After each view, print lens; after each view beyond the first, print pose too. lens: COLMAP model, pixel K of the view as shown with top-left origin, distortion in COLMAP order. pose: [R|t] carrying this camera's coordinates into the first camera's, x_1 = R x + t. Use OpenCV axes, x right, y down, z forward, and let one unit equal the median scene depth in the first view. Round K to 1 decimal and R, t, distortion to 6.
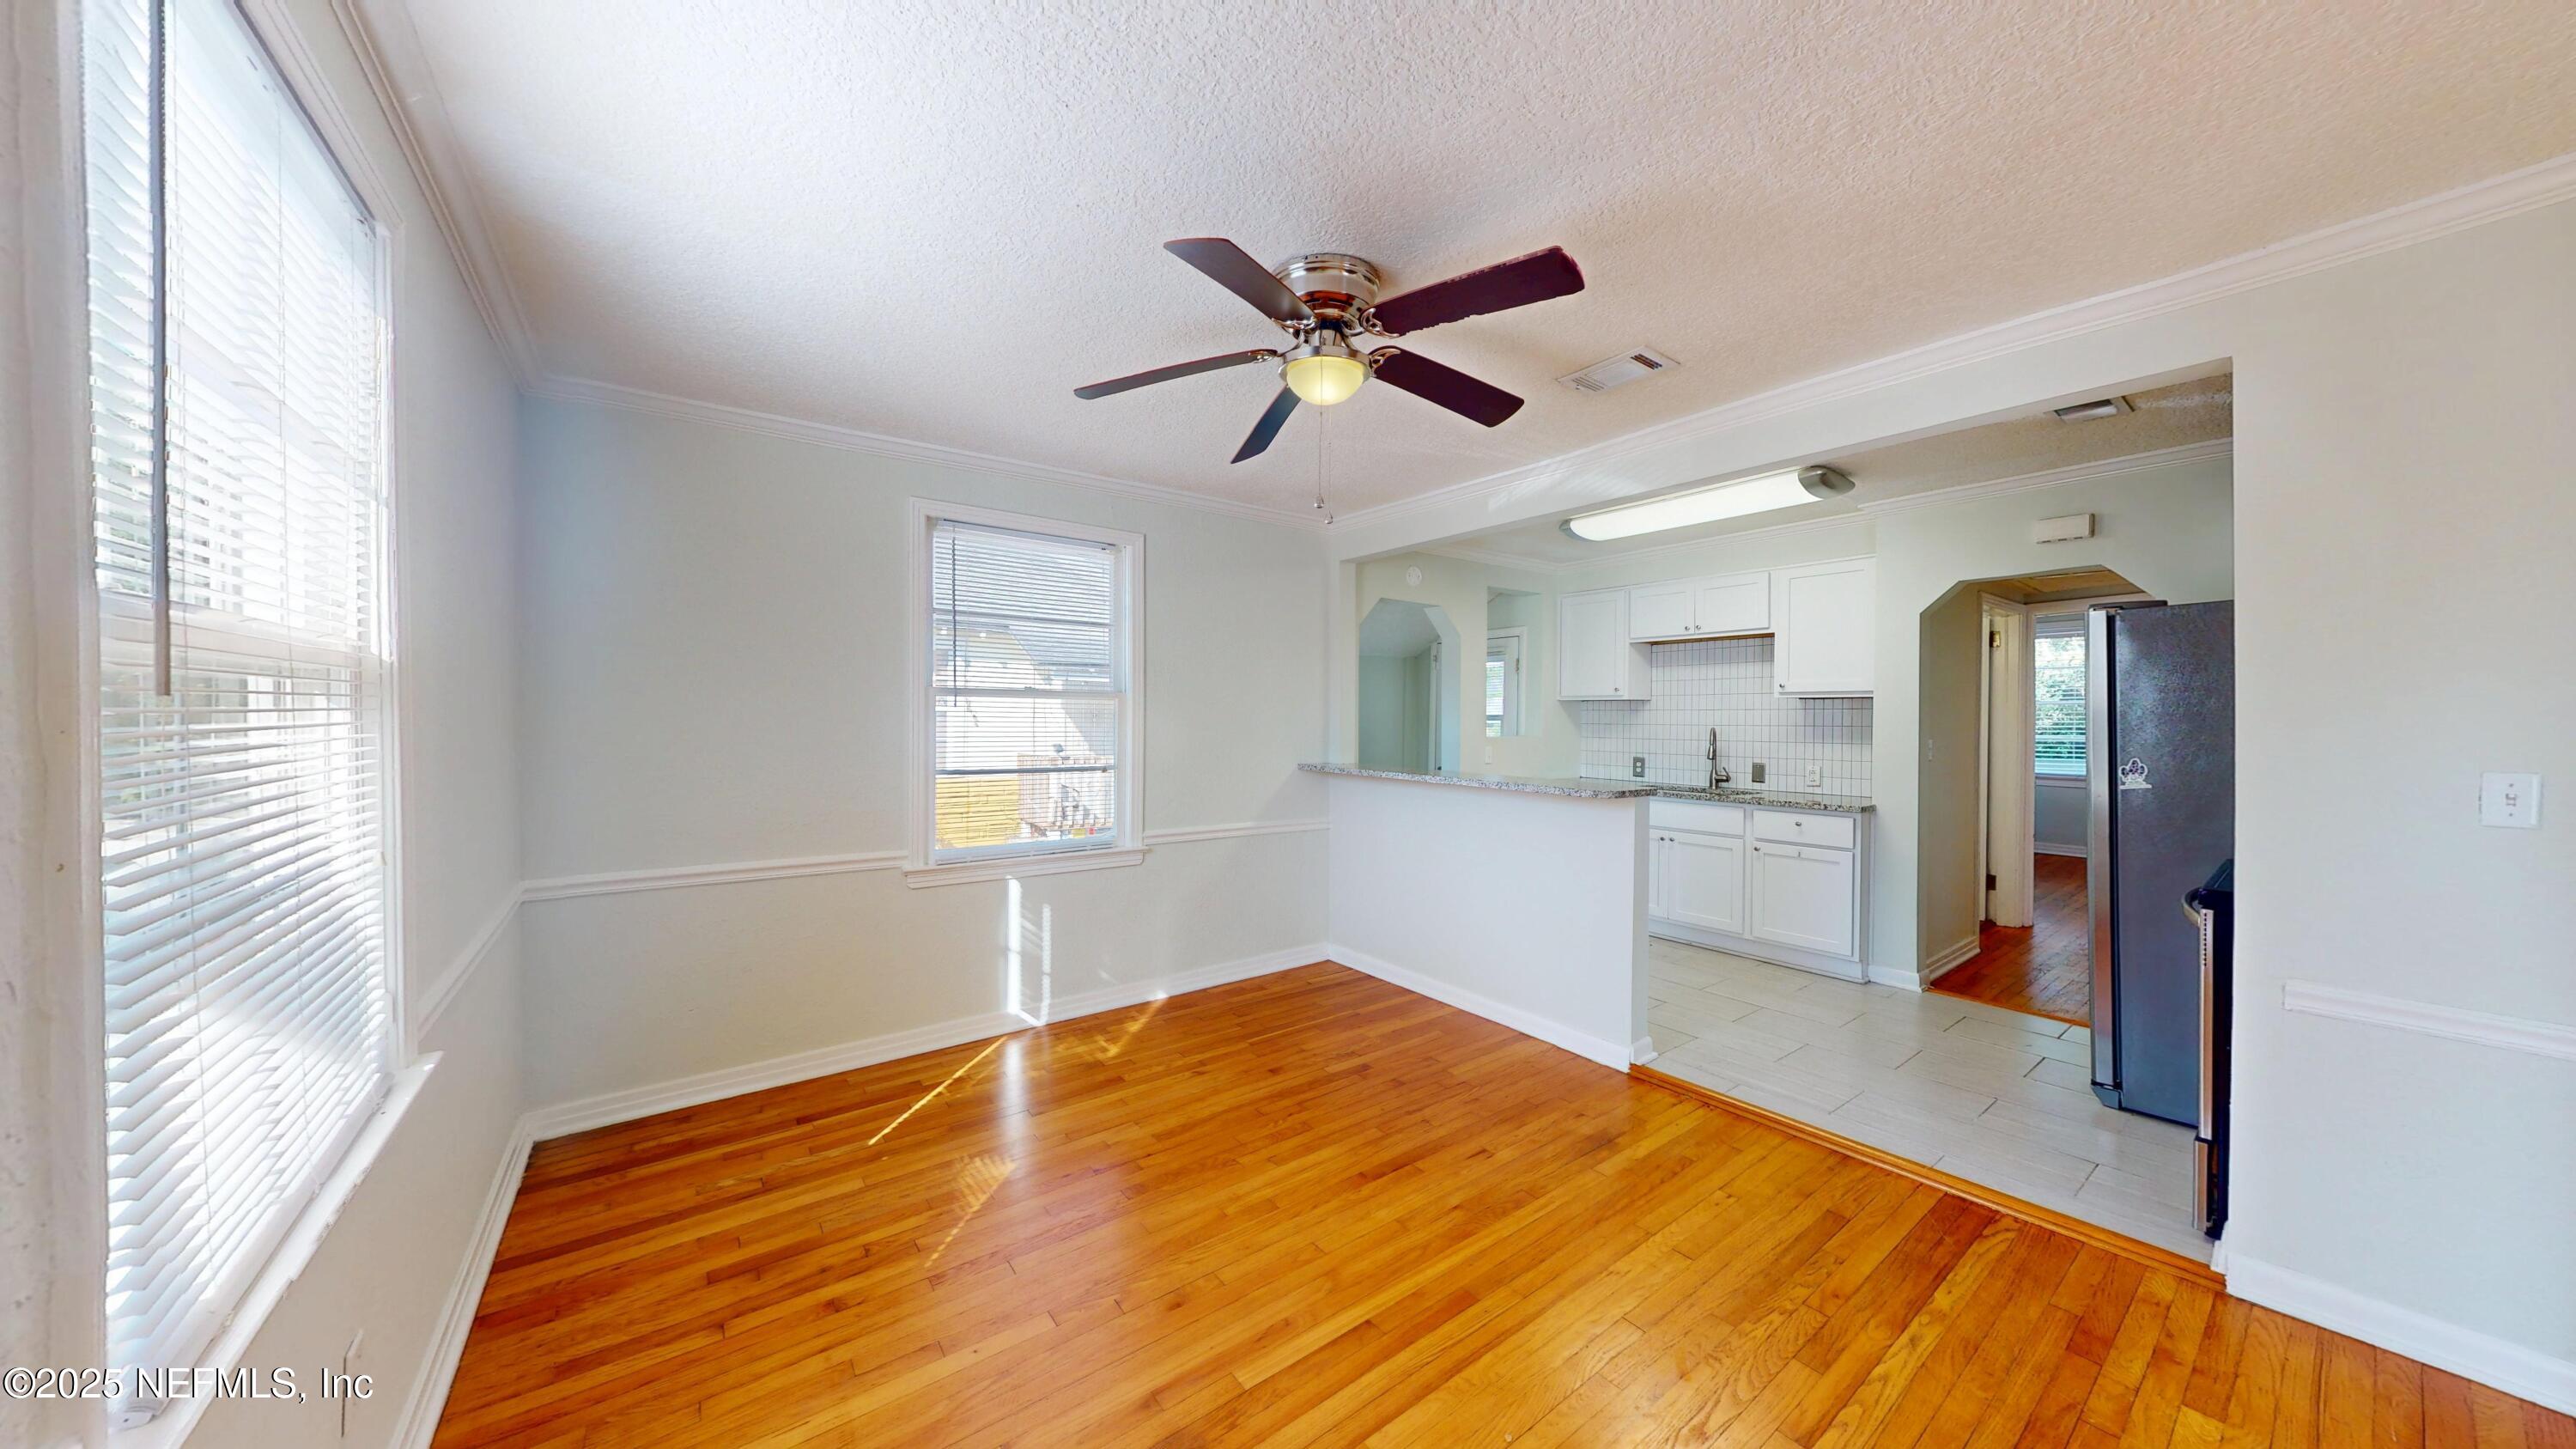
lens RADIAL K [[816.7, 0, 1289.7], [0, 816.7, 729.3], [0, 0, 1]] dist [0.001031, 0.000003]
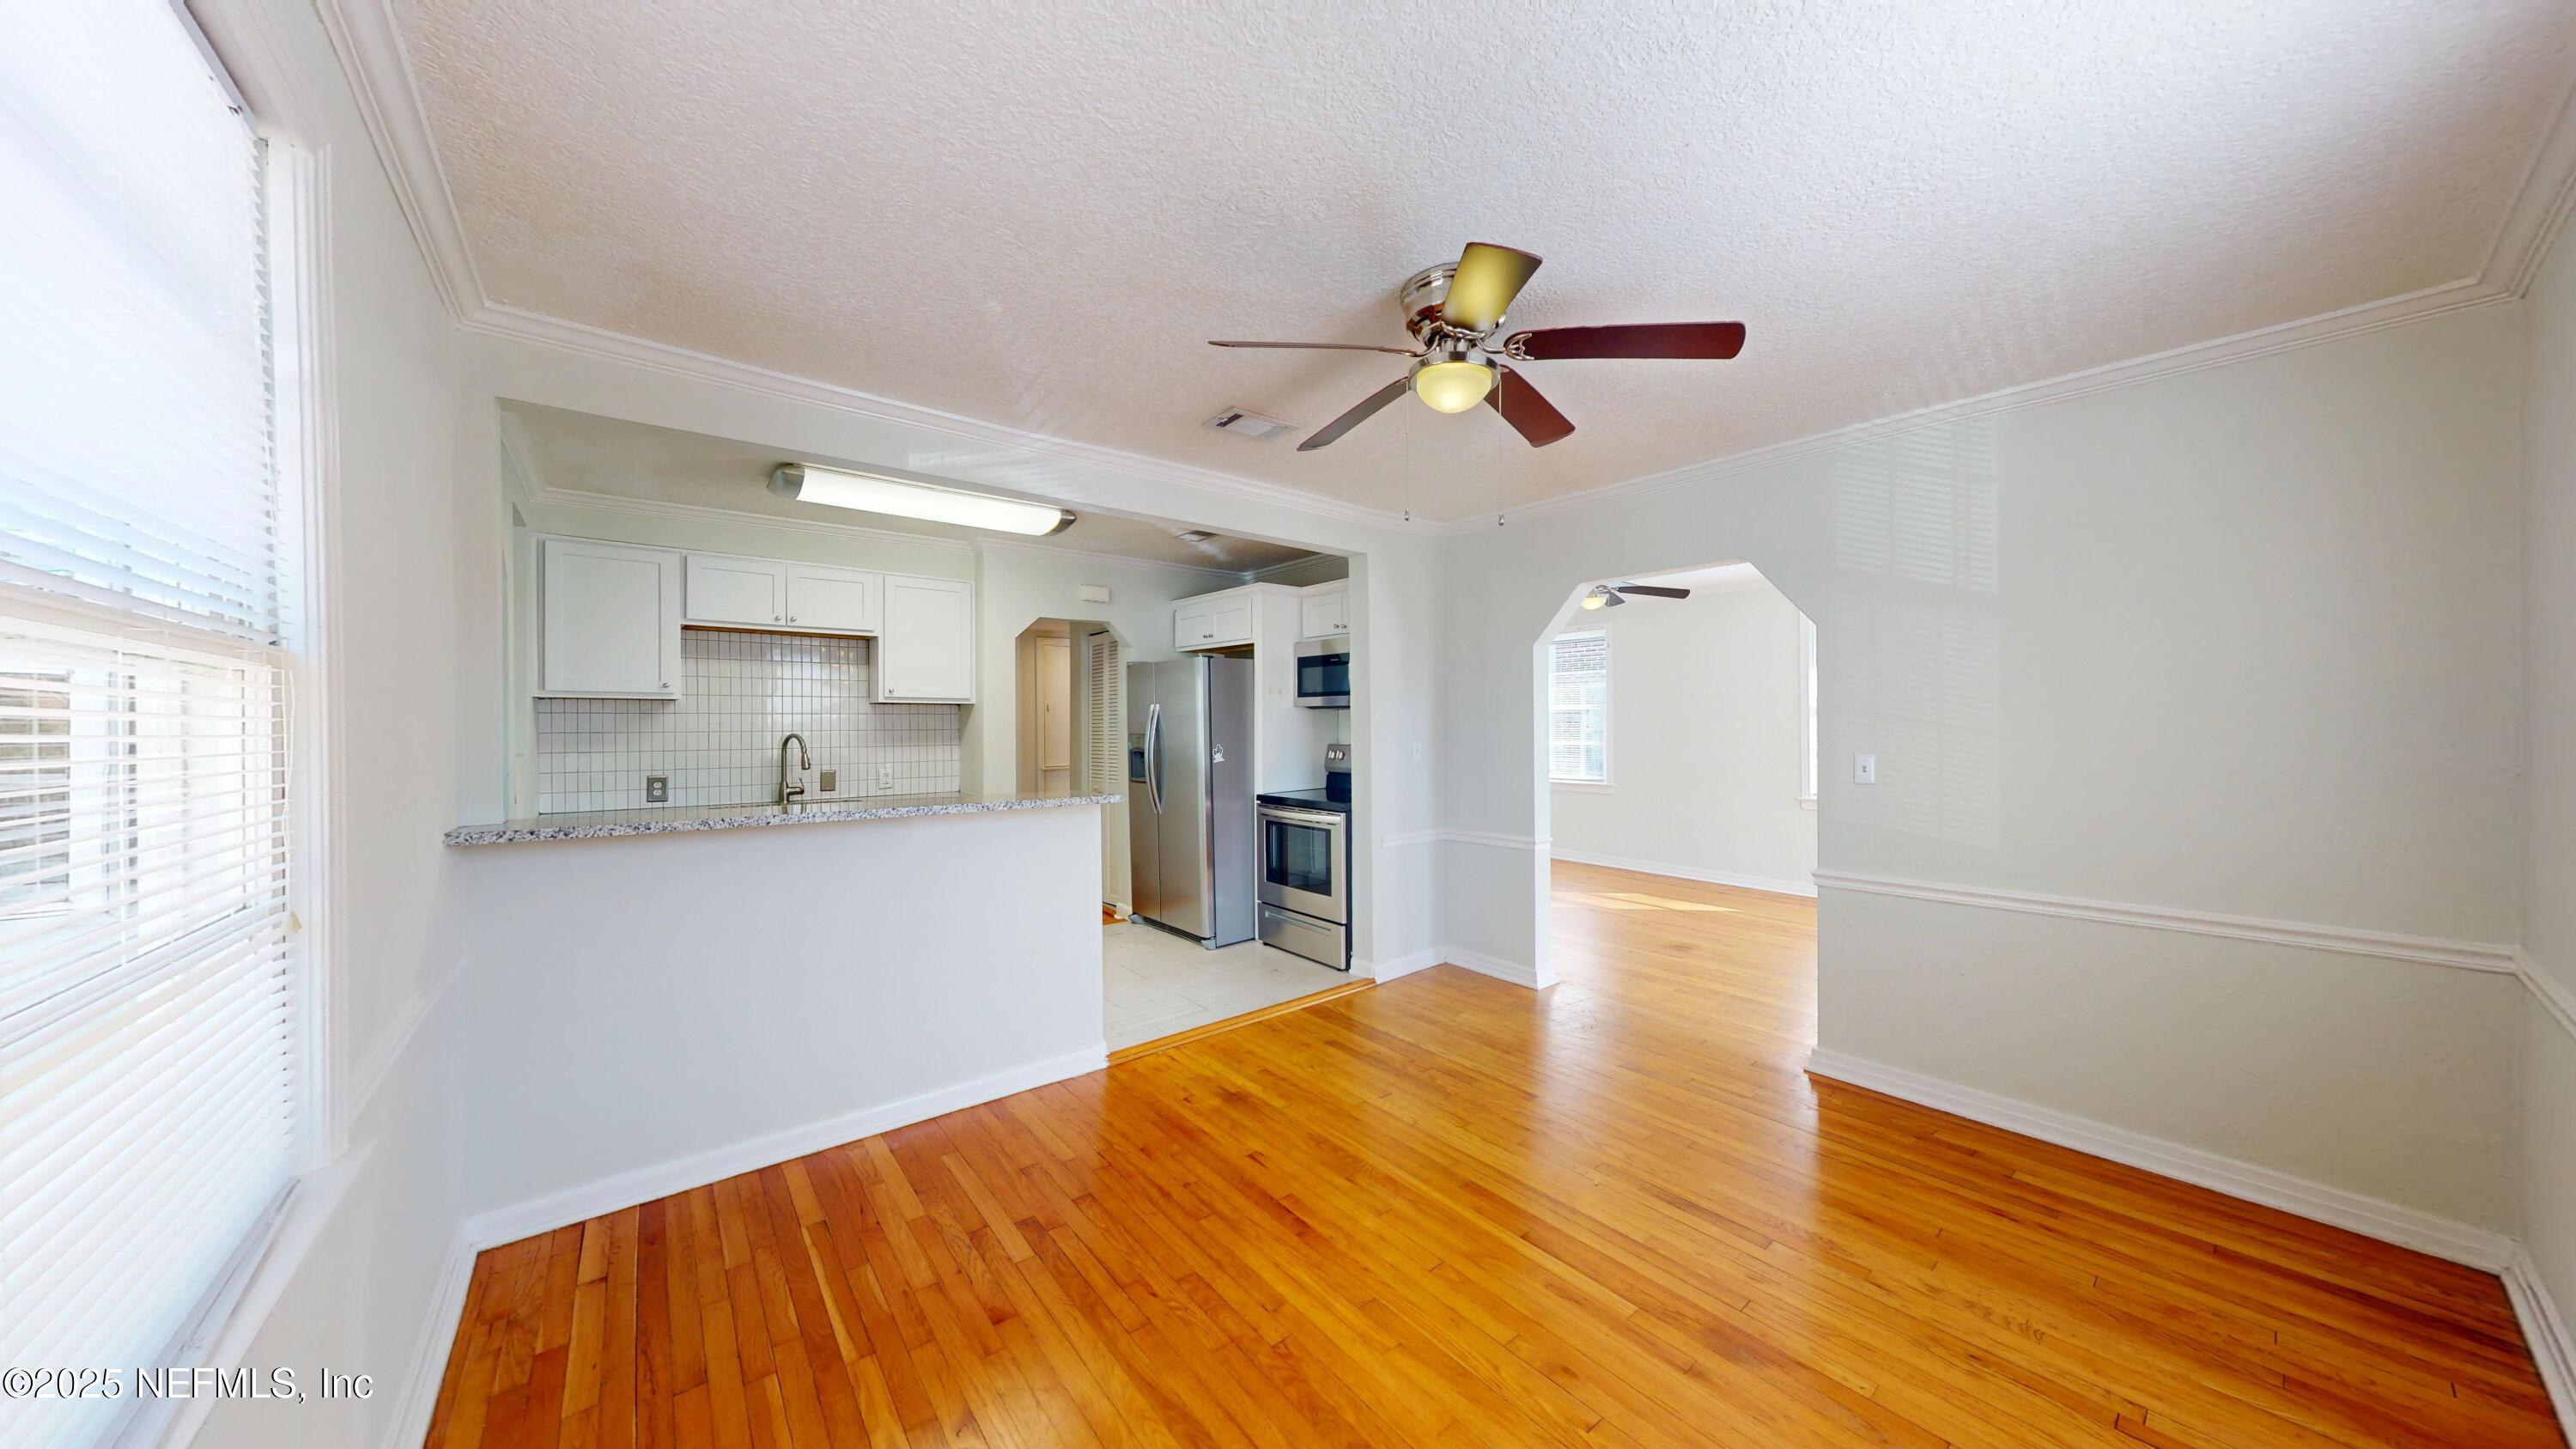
lens RADIAL K [[809.2, 0, 1288.0], [0, 809.2, 724.5], [0, 0, 1]] dist [0.000604, 0.000002]
pose [[-0.038465, -0.007101, 0.999235, -0.512112], [0.017820, 0.999811, 0.007791, -0.013342], [-0.999101, 0.018106, -0.038331, 0.669239]]
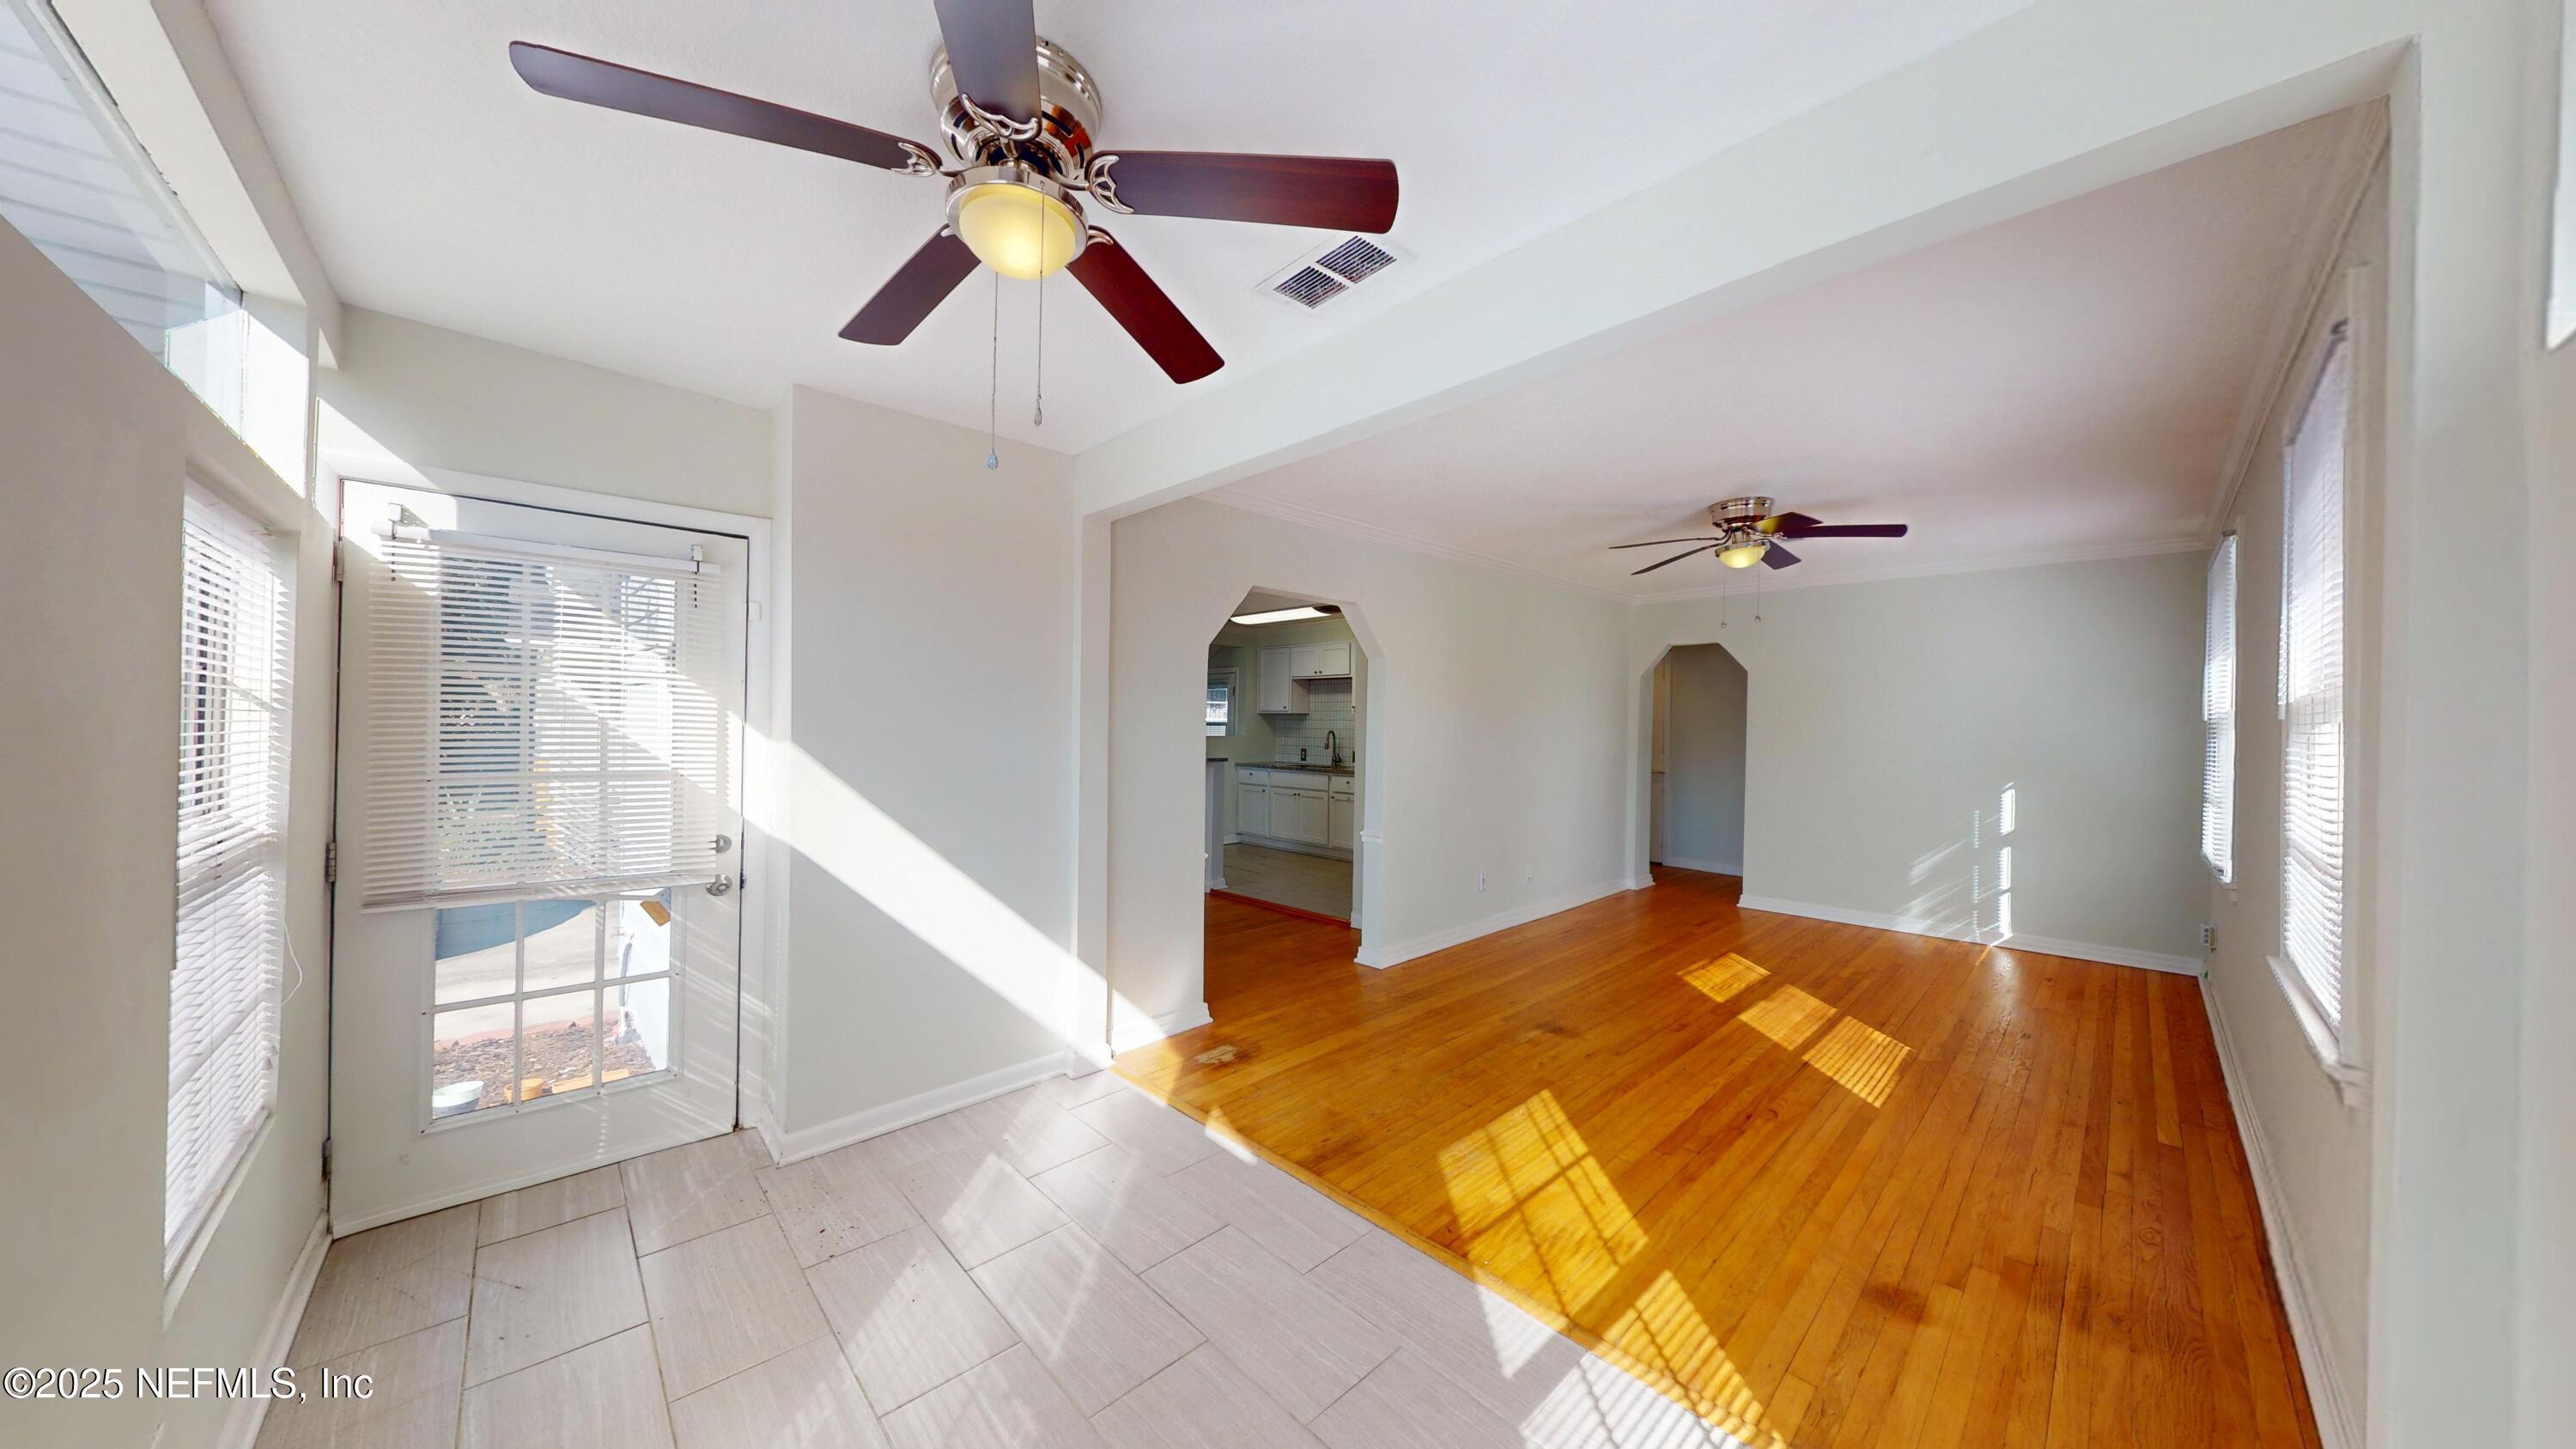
lens RADIAL K [[816.7, 0, 1289.7], [0, 816.7, 729.3], [0, 0, 1]] dist [0.001031, 0.000003]
pose [[0.992706, 0.006642, 0.120374, 0.305060], [-0.005384, 0.999928, -0.010769, 0.019571], [-0.120436, 0.010043, 0.992670, -0.927189]]
